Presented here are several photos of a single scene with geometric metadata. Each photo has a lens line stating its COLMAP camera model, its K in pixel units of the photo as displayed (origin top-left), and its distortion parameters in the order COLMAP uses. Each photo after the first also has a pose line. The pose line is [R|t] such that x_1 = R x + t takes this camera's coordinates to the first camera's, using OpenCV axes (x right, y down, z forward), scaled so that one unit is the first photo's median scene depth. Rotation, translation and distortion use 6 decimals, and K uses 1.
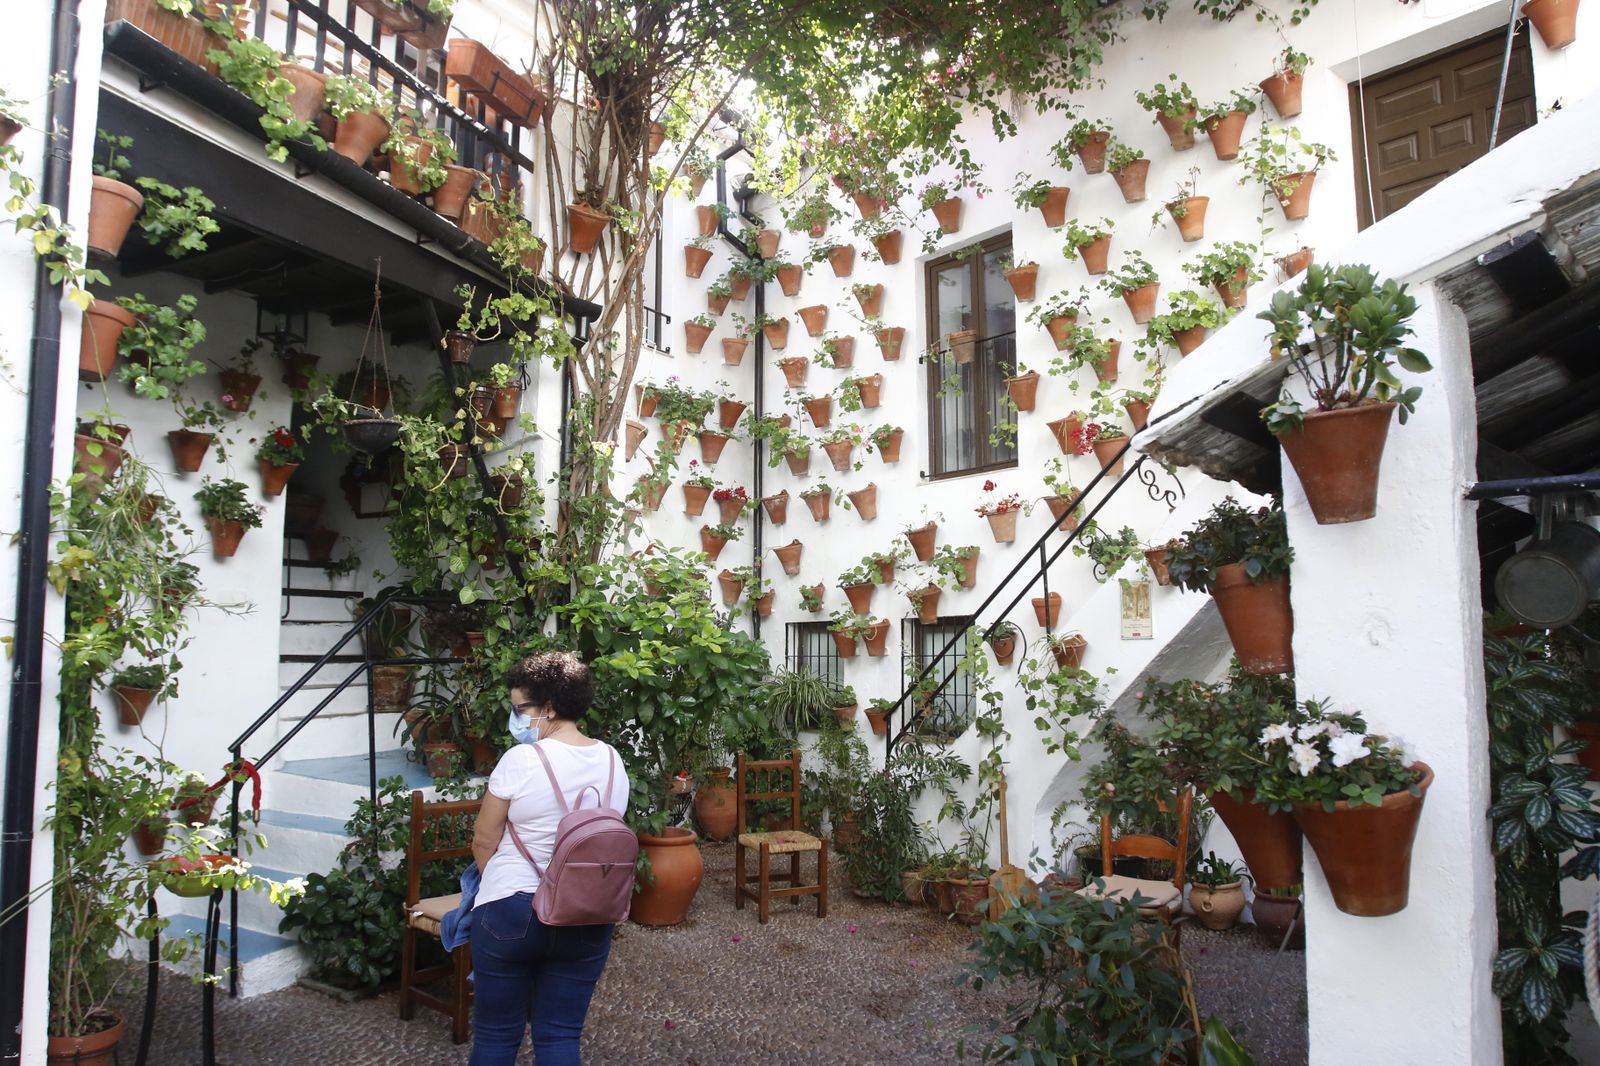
lens RADIAL K [[1156.8, 0, 797.9], [0, 1156.8, 536.4], [0, 0, 1]] dist [-0.100397, 0.062295]
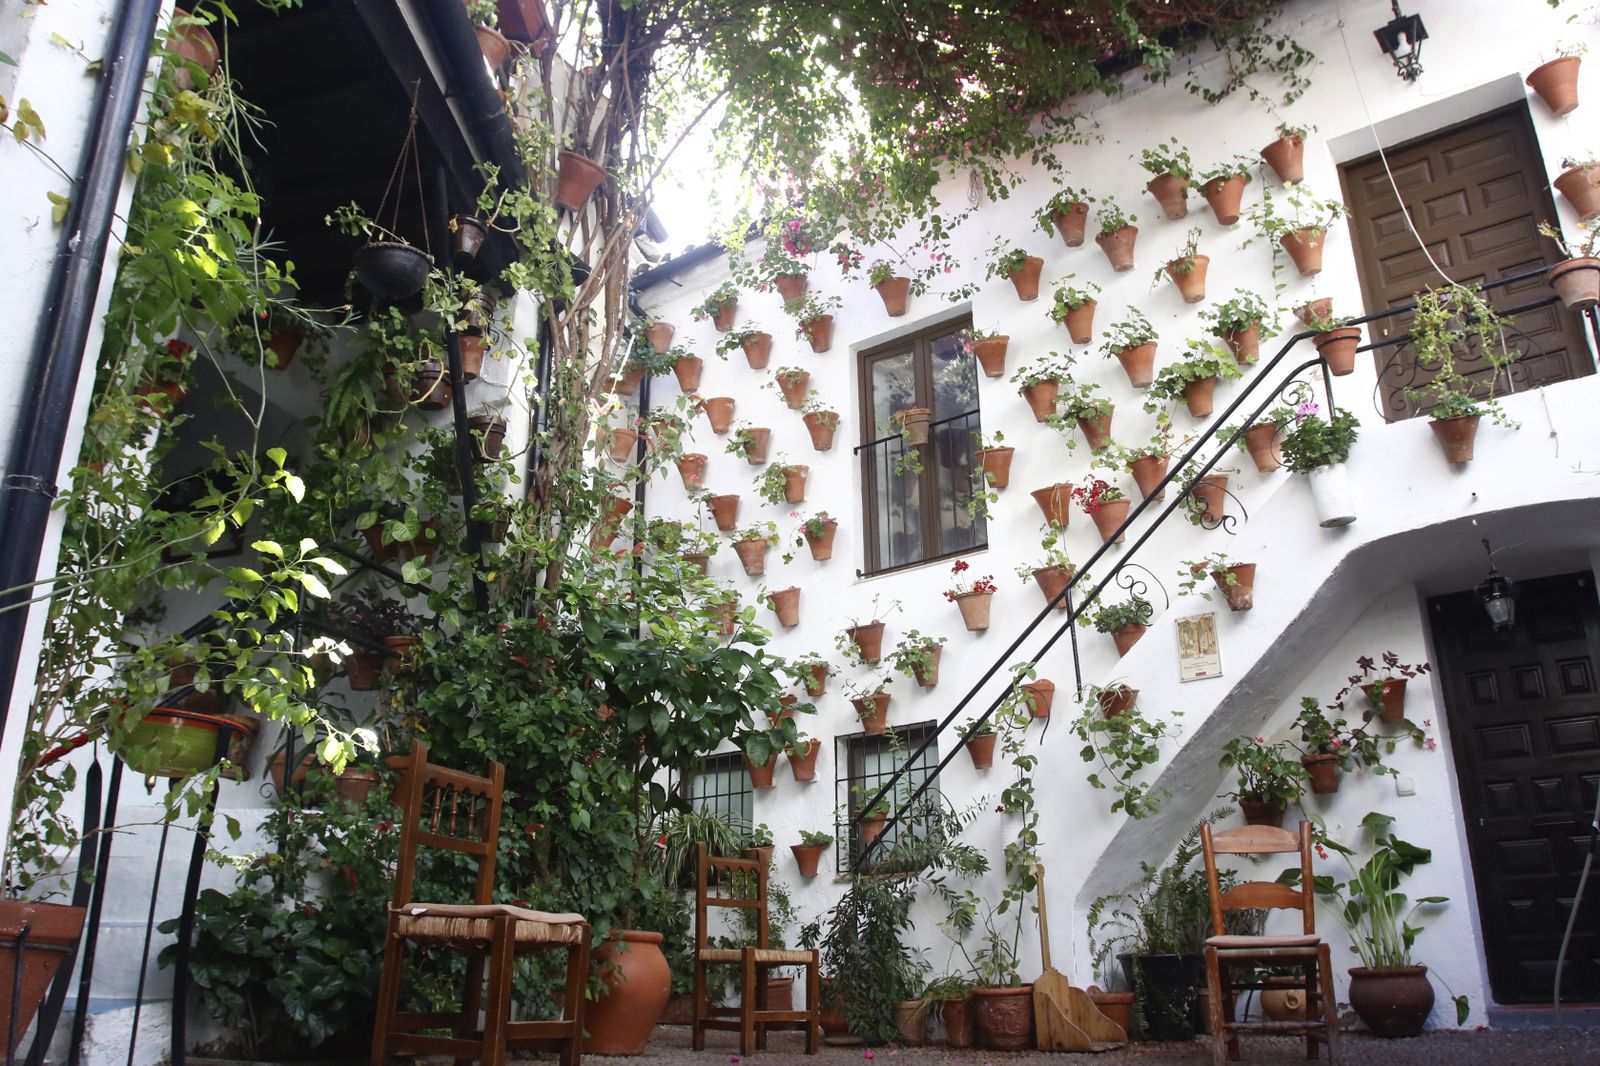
lens RADIAL K [[1277.2, 0, 798.1], [0, 1277.2, 539.2], [0, 0, 1]] dist [-0.091752, 0.046592]
pose [[0.965874, 0.082148, 0.245642, -0.209548], [-0.018512, 0.967842, -0.250878, 0.197137], [-0.258352, 0.237769, 0.936333, 0.123693]]
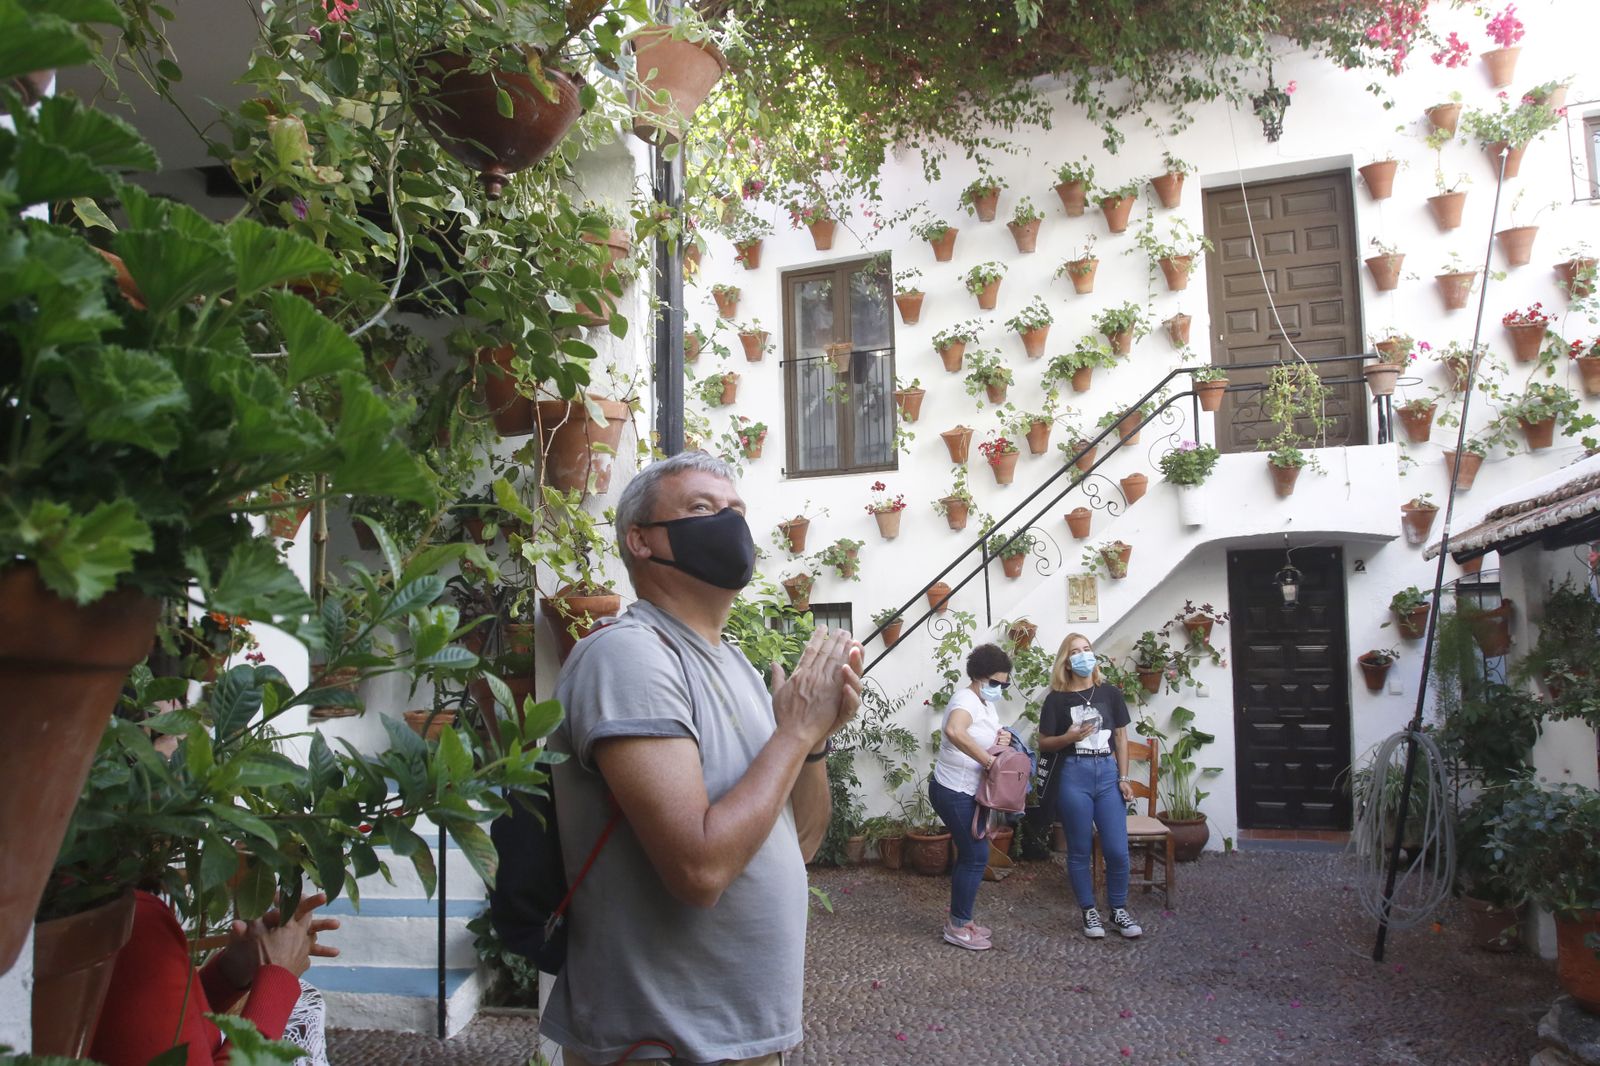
lens RADIAL K [[1195.7, 0, 800.0], [0, 1195.7, 533.0], [0, 0, 1]] dist [-0.074480, 0.000689]
pose [[0.875251, 0.021851, 0.483176, -0.490669], [-0.027970, 0.999594, 0.005462, -0.003191], [-0.482860, -0.018295, 0.875506, 0.029906]]
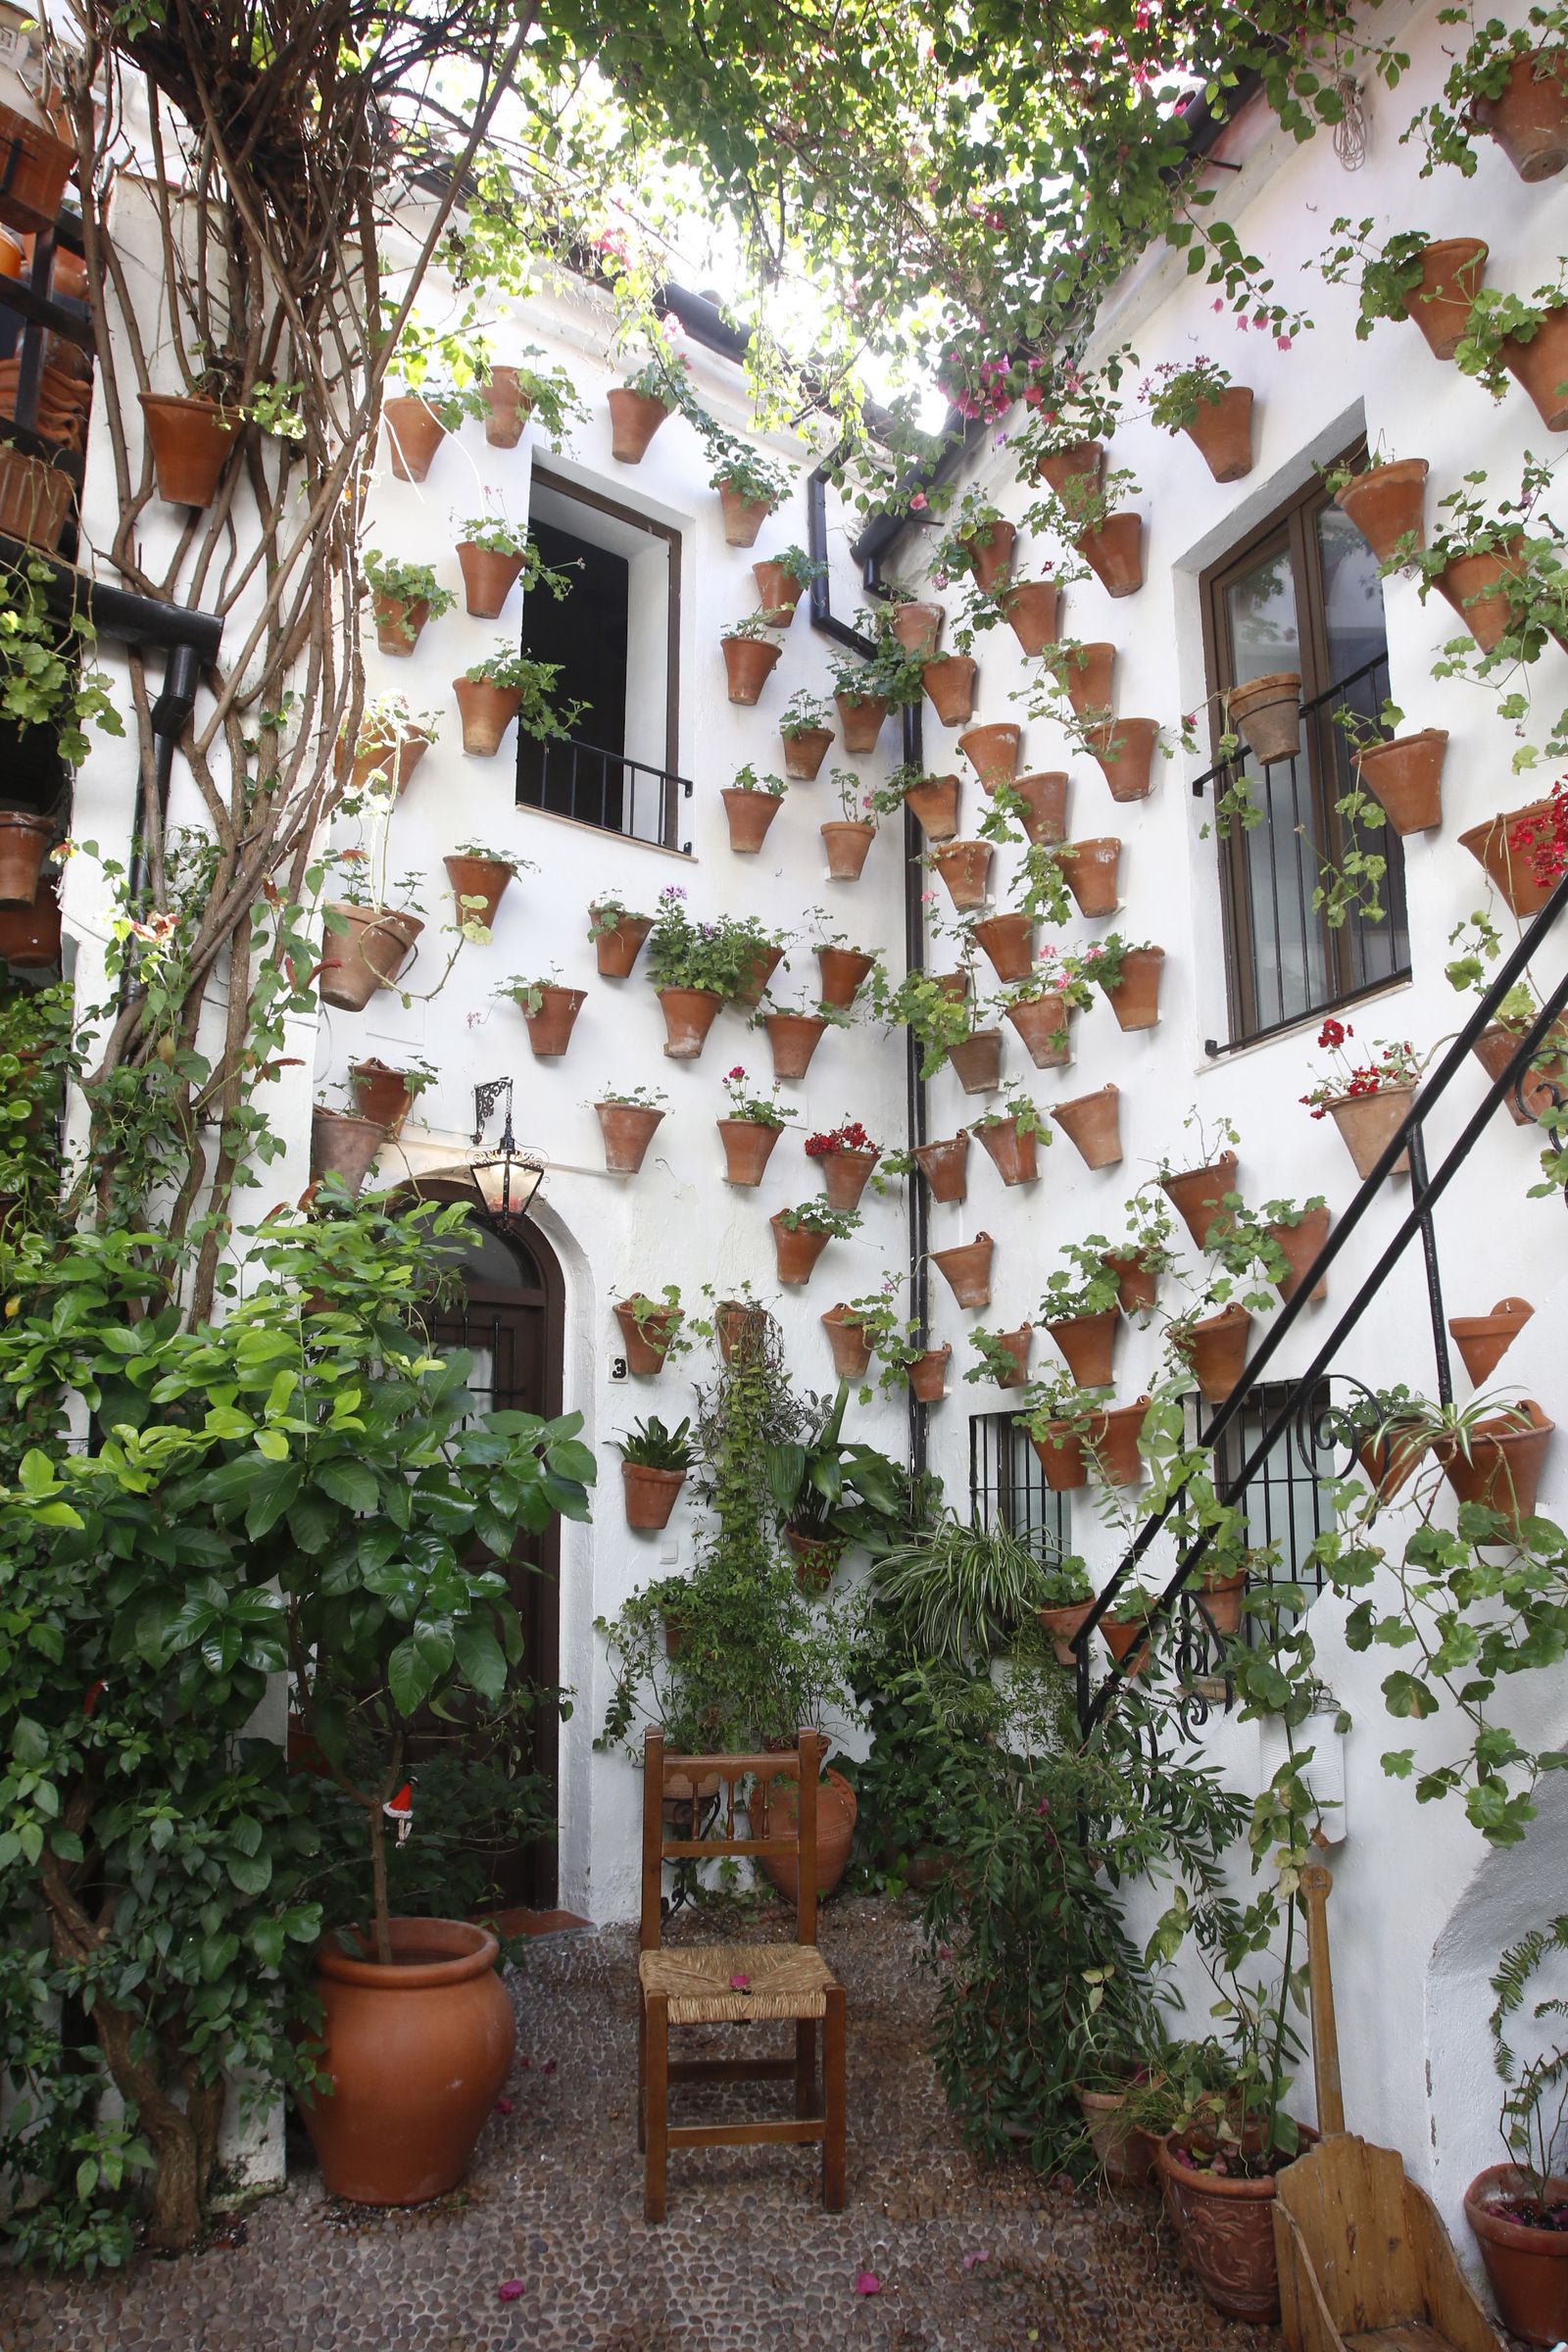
lens RADIAL K [[1700.5, 0, 801.0], [0, 1700.5, 1183.2], [0, 0, 1]] dist [-0.100397, 0.062295]
pose [[0.955756, -0.055337, -0.288910, 0.167643], [0.031503, 0.995753, -0.086507, 0.052662], [0.292470, 0.073578, 0.953440, 0.449689]]
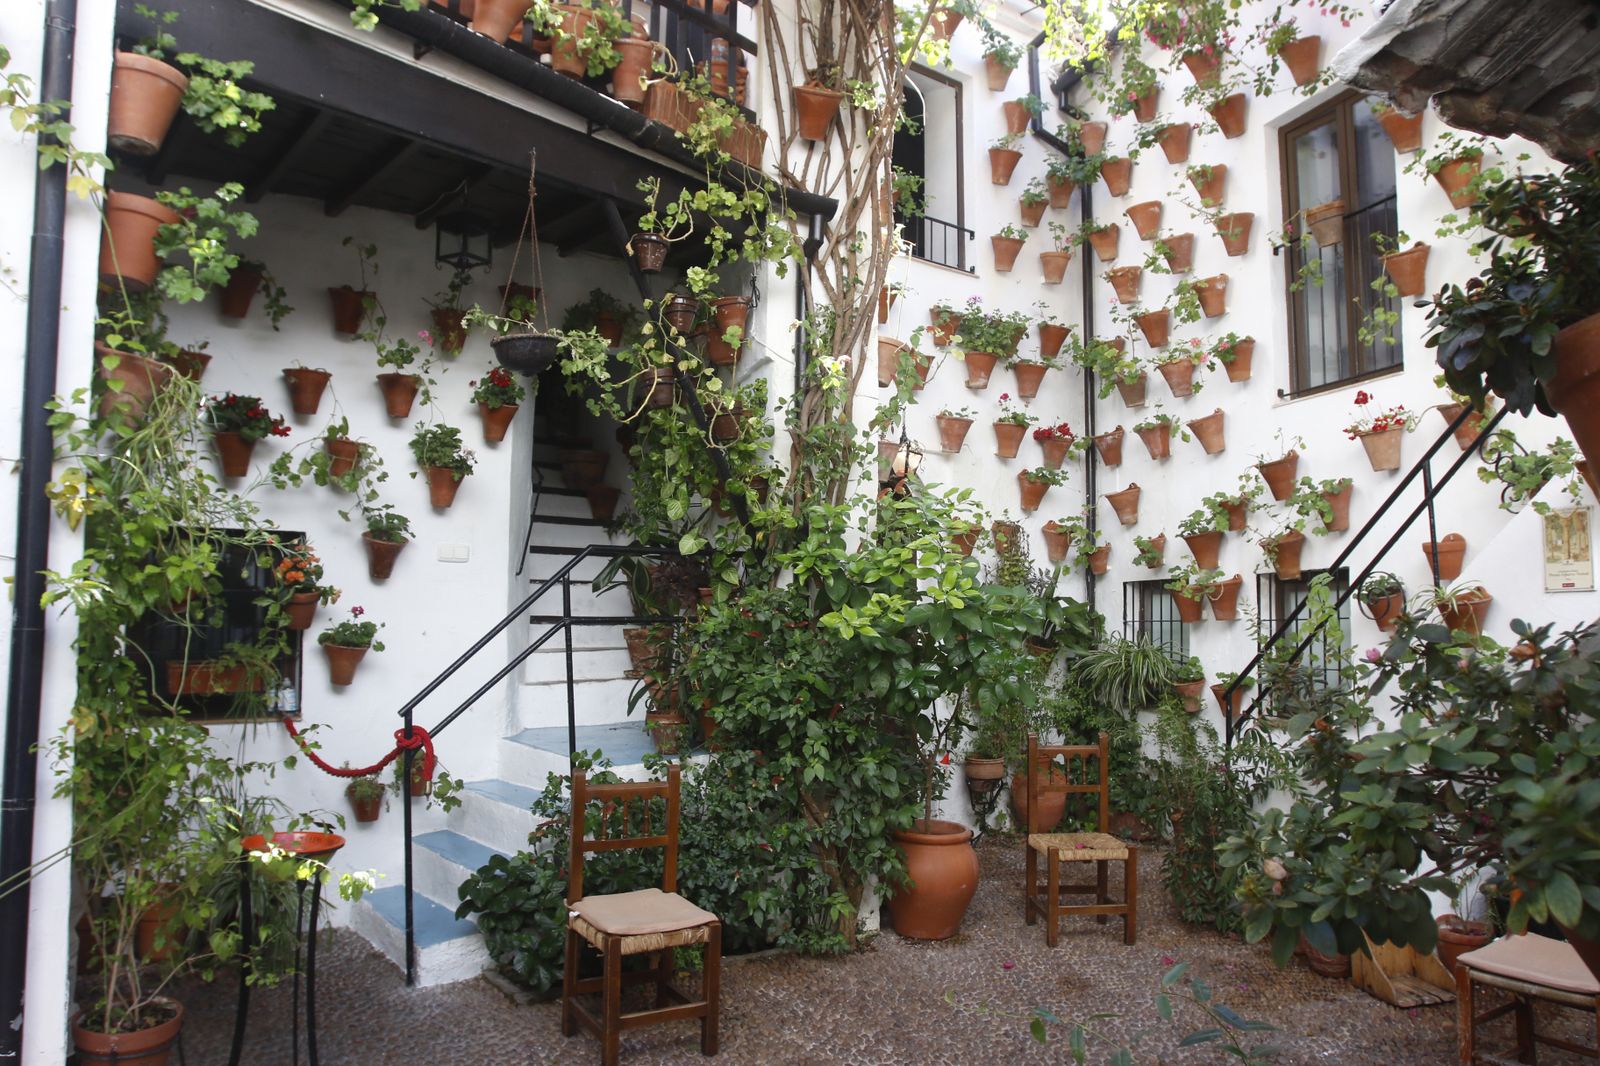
lens RADIAL K [[1156.8, 0, 797.9], [0, 1156.8, 536.4], [0, 0, 1]] dist [-0.100397, 0.062295]
pose [[0.937393, -0.019234, -0.347742, 0.079423], [0.027266, 0.999462, 0.018219, 0.026292], [0.347204, -0.026560, 0.937413, 0.174327]]
